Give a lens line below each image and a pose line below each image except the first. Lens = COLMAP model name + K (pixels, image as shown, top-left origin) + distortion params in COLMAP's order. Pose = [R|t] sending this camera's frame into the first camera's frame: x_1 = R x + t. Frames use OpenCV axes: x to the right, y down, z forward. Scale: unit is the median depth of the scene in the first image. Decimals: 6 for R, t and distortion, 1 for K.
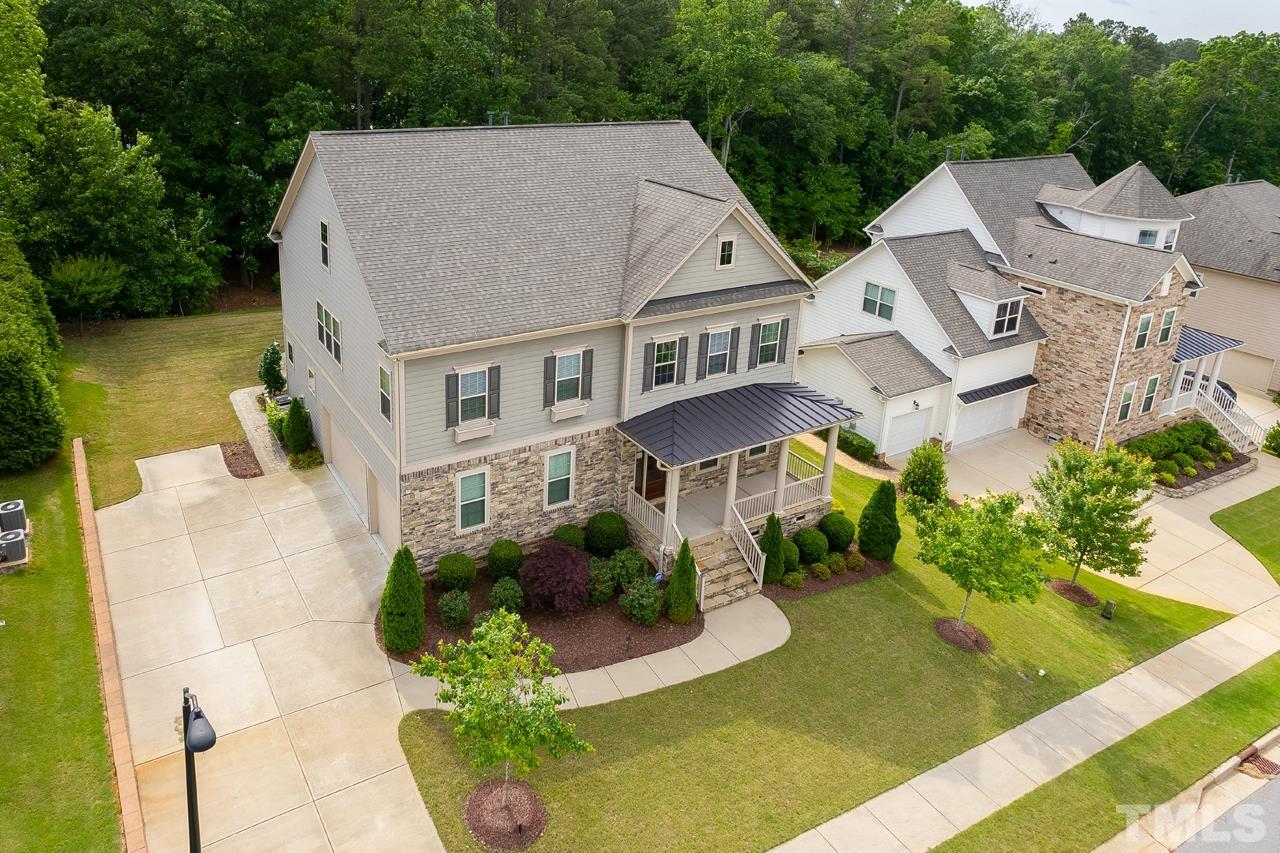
lens RADIAL K [[811.3, 0, 637.0], [0, 811.3, 419.0], [0, 0, 1]] dist [-0.046528, 0.006331]
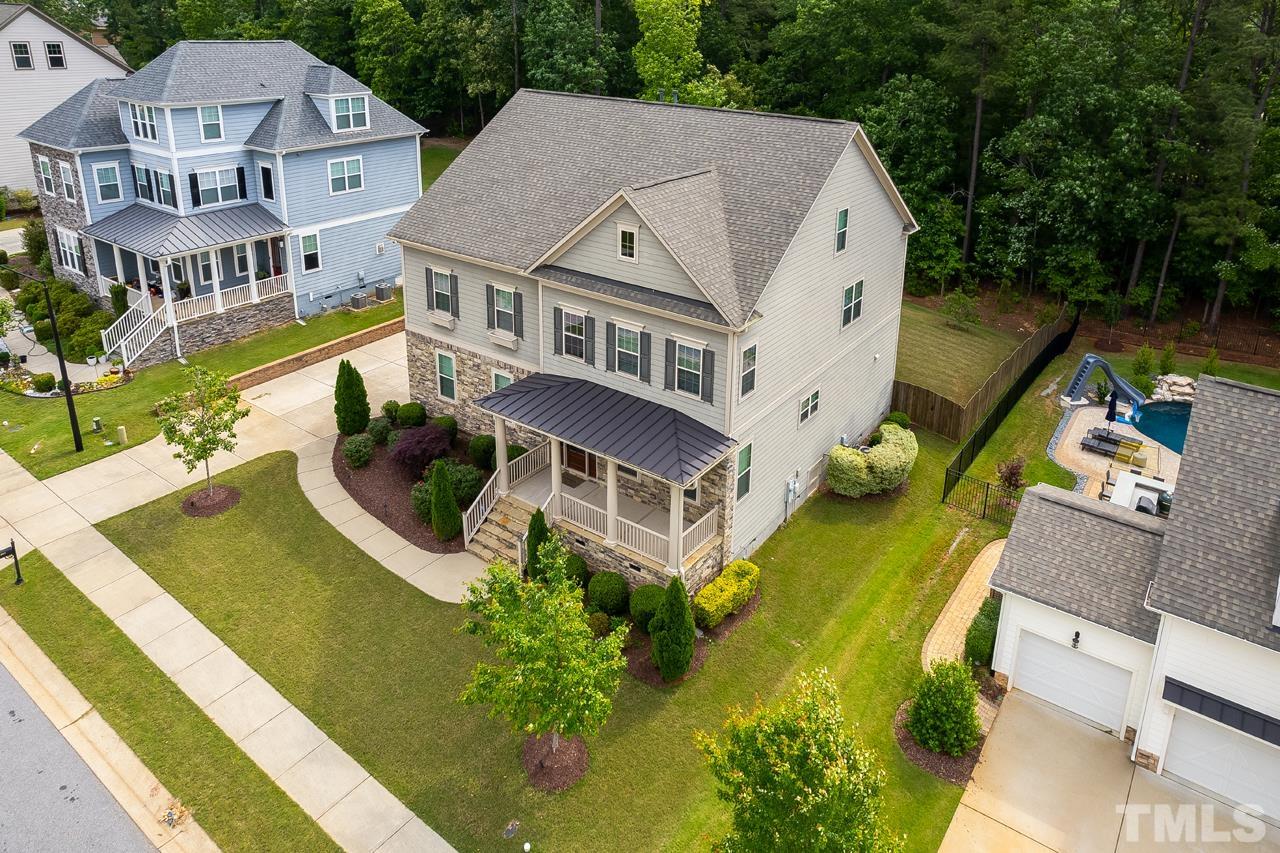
lens RADIAL K [[864.7, 0, 637.0], [0, 864.7, 429.3], [0, 0, 1]] dist [0.002782, 0.000020]
pose [[0.361585, 0.384952, -0.849157, 1.063356], [-0.412657, 0.882792, 0.224484, -0.248432], [0.836045, 0.269241, 0.478057, 0.595160]]
